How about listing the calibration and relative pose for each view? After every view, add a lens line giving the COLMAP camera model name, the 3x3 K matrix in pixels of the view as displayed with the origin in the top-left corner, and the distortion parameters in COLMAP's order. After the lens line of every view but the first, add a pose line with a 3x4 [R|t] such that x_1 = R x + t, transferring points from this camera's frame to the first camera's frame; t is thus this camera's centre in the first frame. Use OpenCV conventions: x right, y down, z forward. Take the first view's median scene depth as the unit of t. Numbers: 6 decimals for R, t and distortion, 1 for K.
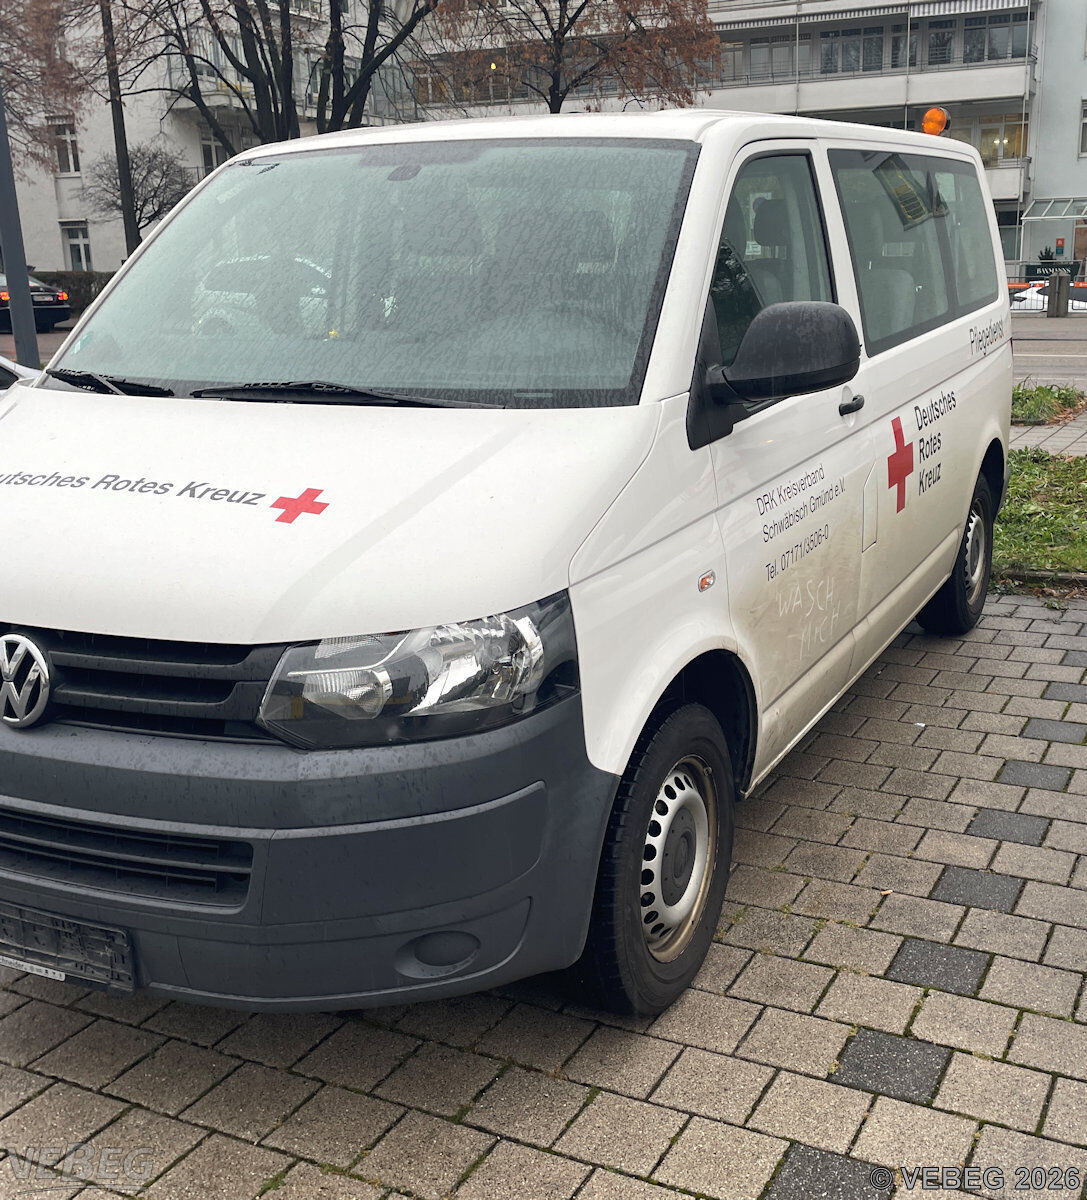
lens RADIAL K [[1409.9, 0, 542.9], [0, 1409.9, 600.1], [0, 0, 1]] dist [0.035452, 0.000000]
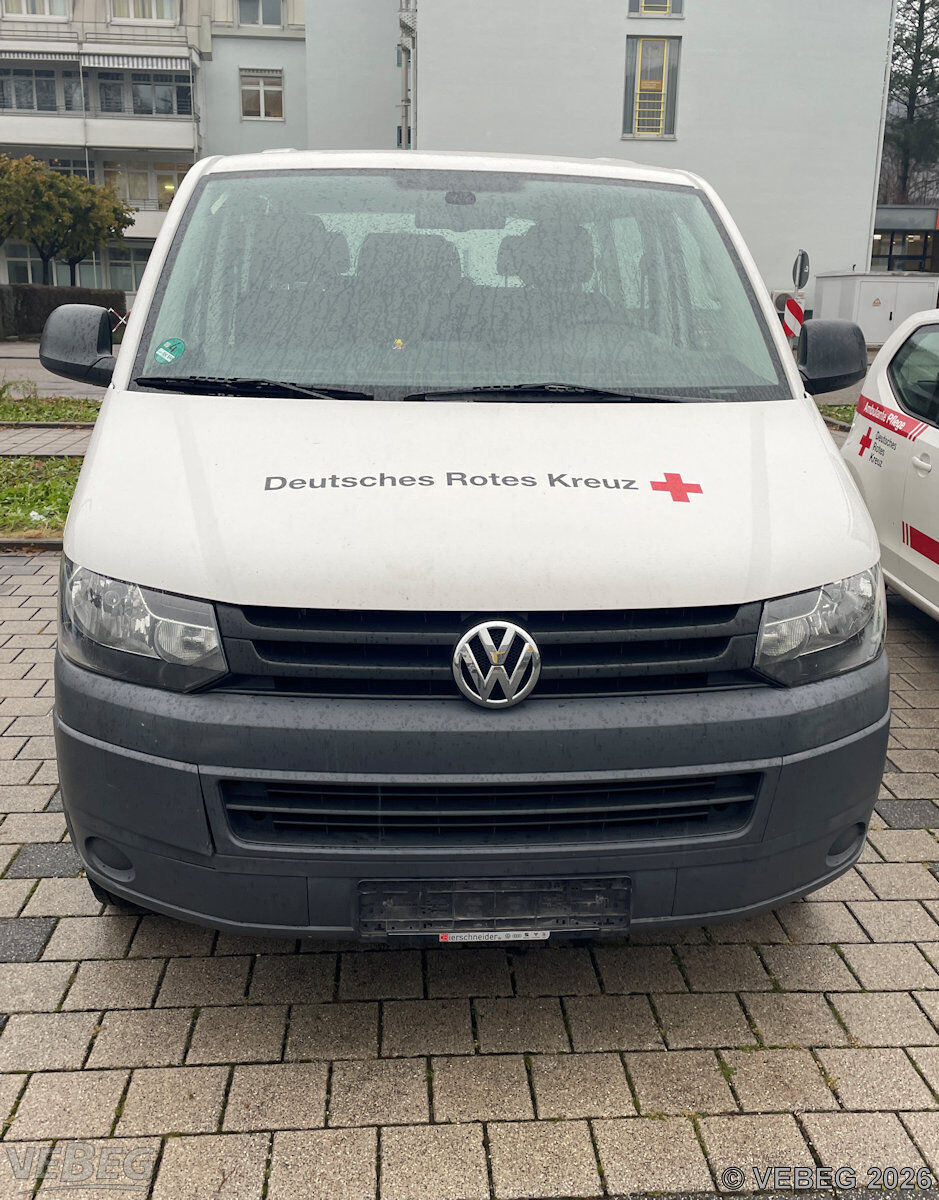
lens RADIAL K [[1274.6, 0, 474.3], [0, 1274.6, 592.2], [0, 0, 1]] dist [0.066602, 0.000000]
pose [[0.863728, -0.090868, 0.495699, -0.755848], [0.093492, 0.995428, 0.019570, -0.015503], [-0.495211, 0.029440, 0.868274, 0.158183]]
